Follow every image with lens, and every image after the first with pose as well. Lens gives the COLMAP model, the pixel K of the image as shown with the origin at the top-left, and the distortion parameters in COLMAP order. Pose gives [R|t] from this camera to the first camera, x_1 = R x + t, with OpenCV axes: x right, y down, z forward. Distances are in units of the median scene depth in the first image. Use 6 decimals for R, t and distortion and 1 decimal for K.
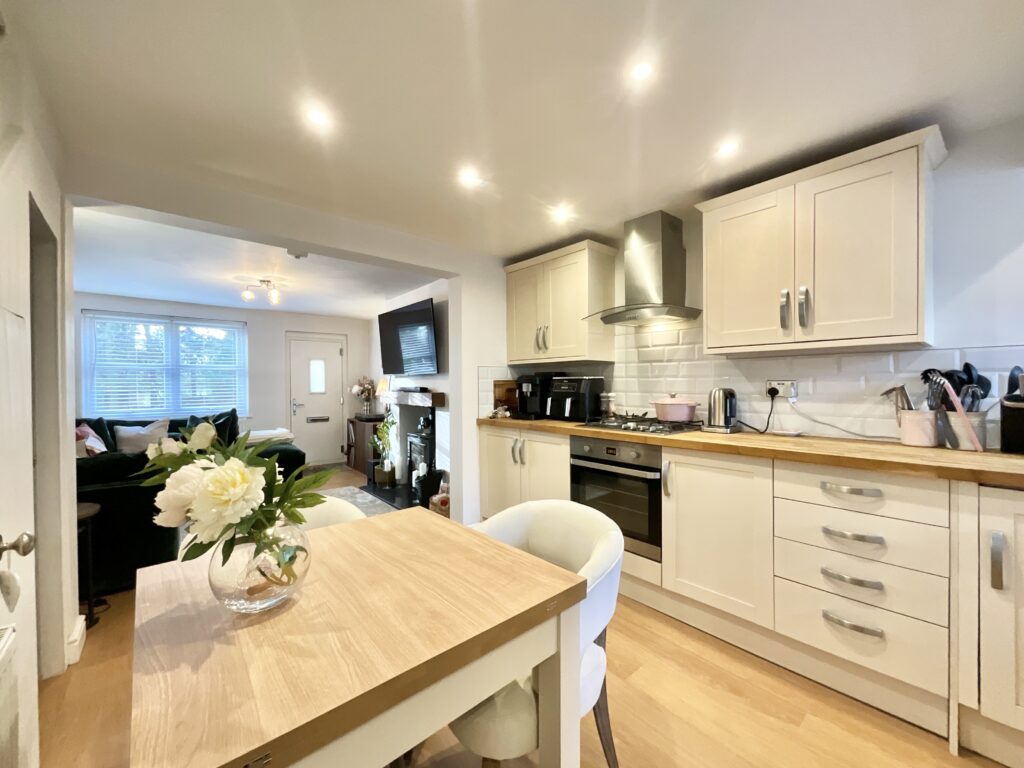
lens RADIAL K [[416.8, 0, 507.7], [0, 416.8, 380.7], [0, 0, 1]] dist [0.001271, 0.000575]
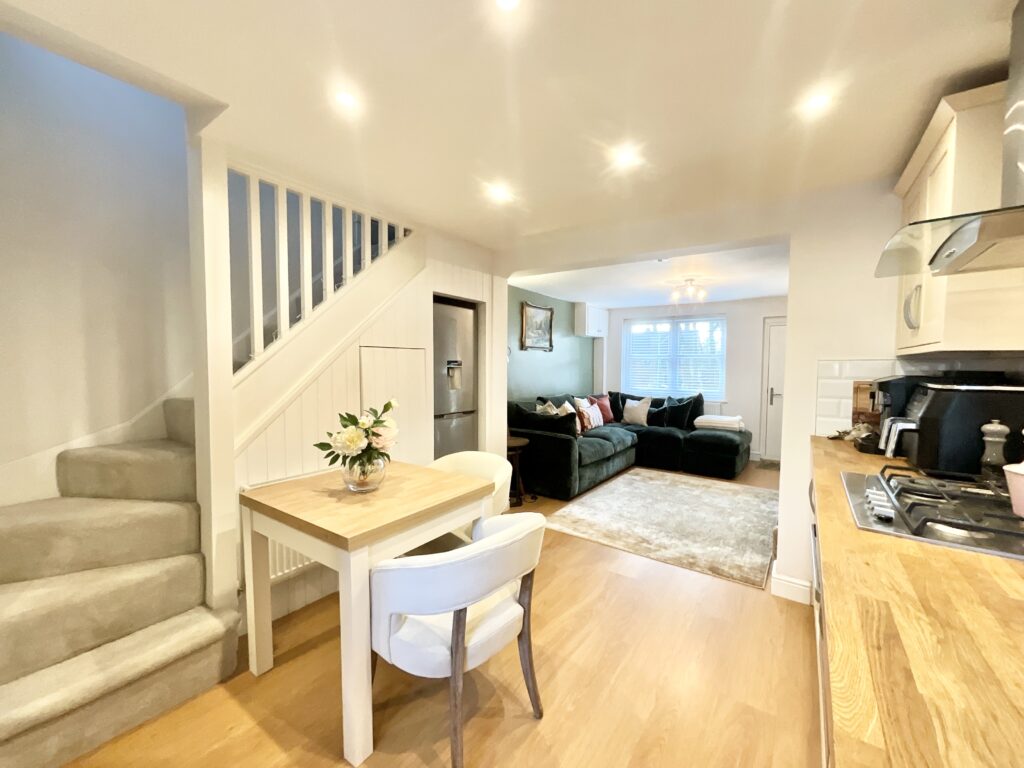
lens RADIAL K [[416.8, 0, 520.0], [0, 416.8, 382.0], [0, 0, 1]] dist [0.001271, 0.000575]
pose [[0.251504, 0.051152, -0.966504, 0.354357], [-0.005871, 0.998665, 0.051326, -0.021292], [0.967839, -0.007234, 0.251468, 0.265460]]
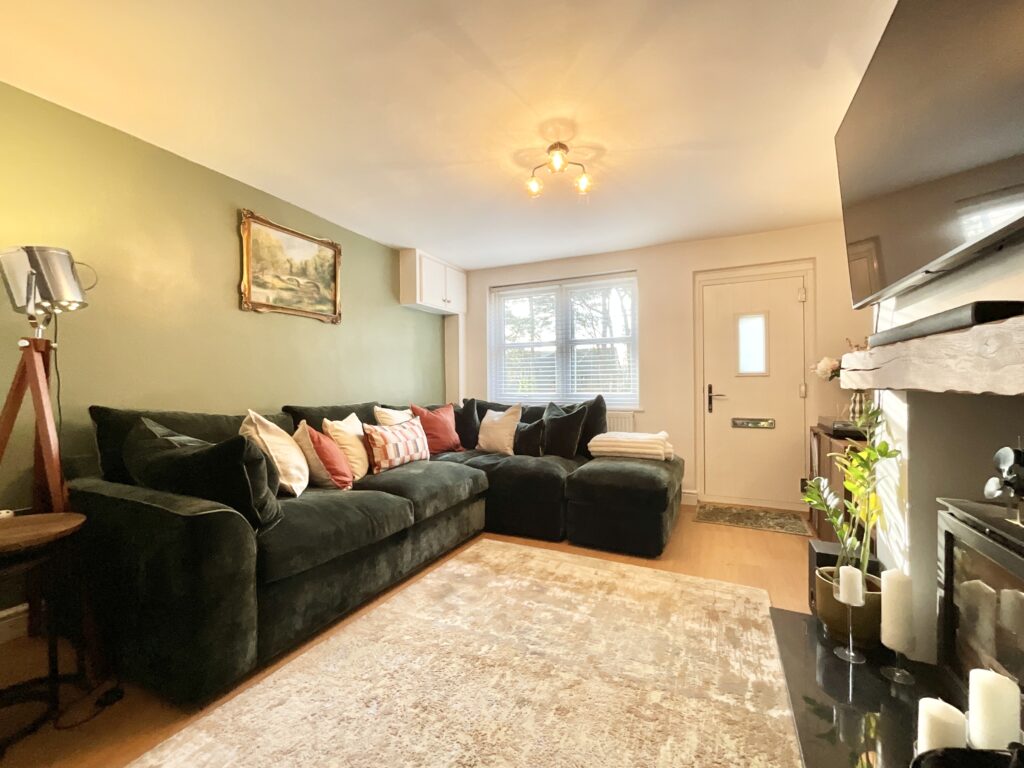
lens RADIAL K [[416.8, 0, 520.2], [0, 416.8, 386.3], [0, 0, 1]] dist [0.001271, 0.000575]
pose [[0.414625, 0.004975, -0.909979, -0.110572], [0.005872, 0.999950, 0.008143, 0.051237], [0.909973, -0.008719, 0.414575, 0.674490]]
